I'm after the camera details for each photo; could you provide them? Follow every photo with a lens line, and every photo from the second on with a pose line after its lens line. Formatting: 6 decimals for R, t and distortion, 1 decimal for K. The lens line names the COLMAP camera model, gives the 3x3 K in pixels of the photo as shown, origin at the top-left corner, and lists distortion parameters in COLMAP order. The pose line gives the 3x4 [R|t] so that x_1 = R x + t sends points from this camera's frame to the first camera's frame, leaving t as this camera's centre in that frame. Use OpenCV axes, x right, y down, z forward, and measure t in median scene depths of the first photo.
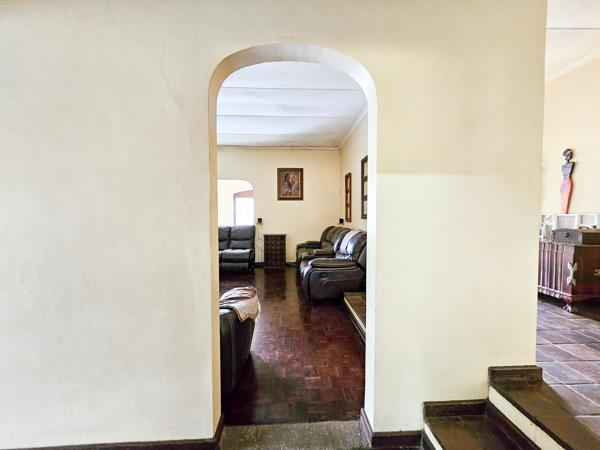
lens RADIAL K [[248.0, 0, 298.4], [0, 248.0, 222.2], [0, 0, 1]] dist [-0.015012, 0.000203]
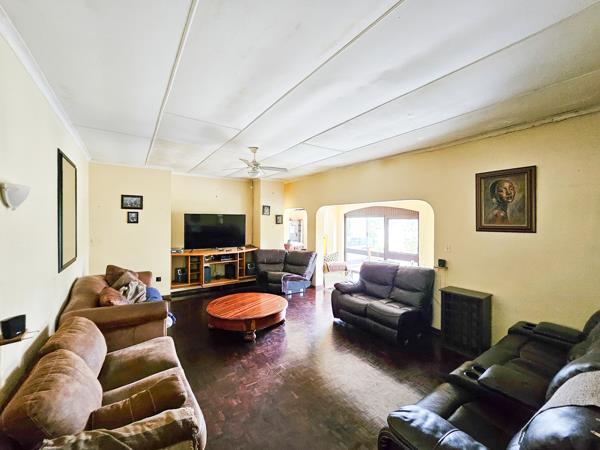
lens RADIAL K [[248.0, 0, 300.0], [0, 248.0, 226.8], [0, 0, 1]] dist [-0.015012, 0.000203]
pose [[0.523345, 0.018593, -0.851918, 0.184092], [-0.012046, 0.999823, 0.014420, -0.102193], [0.852036, 0.002715, 0.523477, 0.369427]]
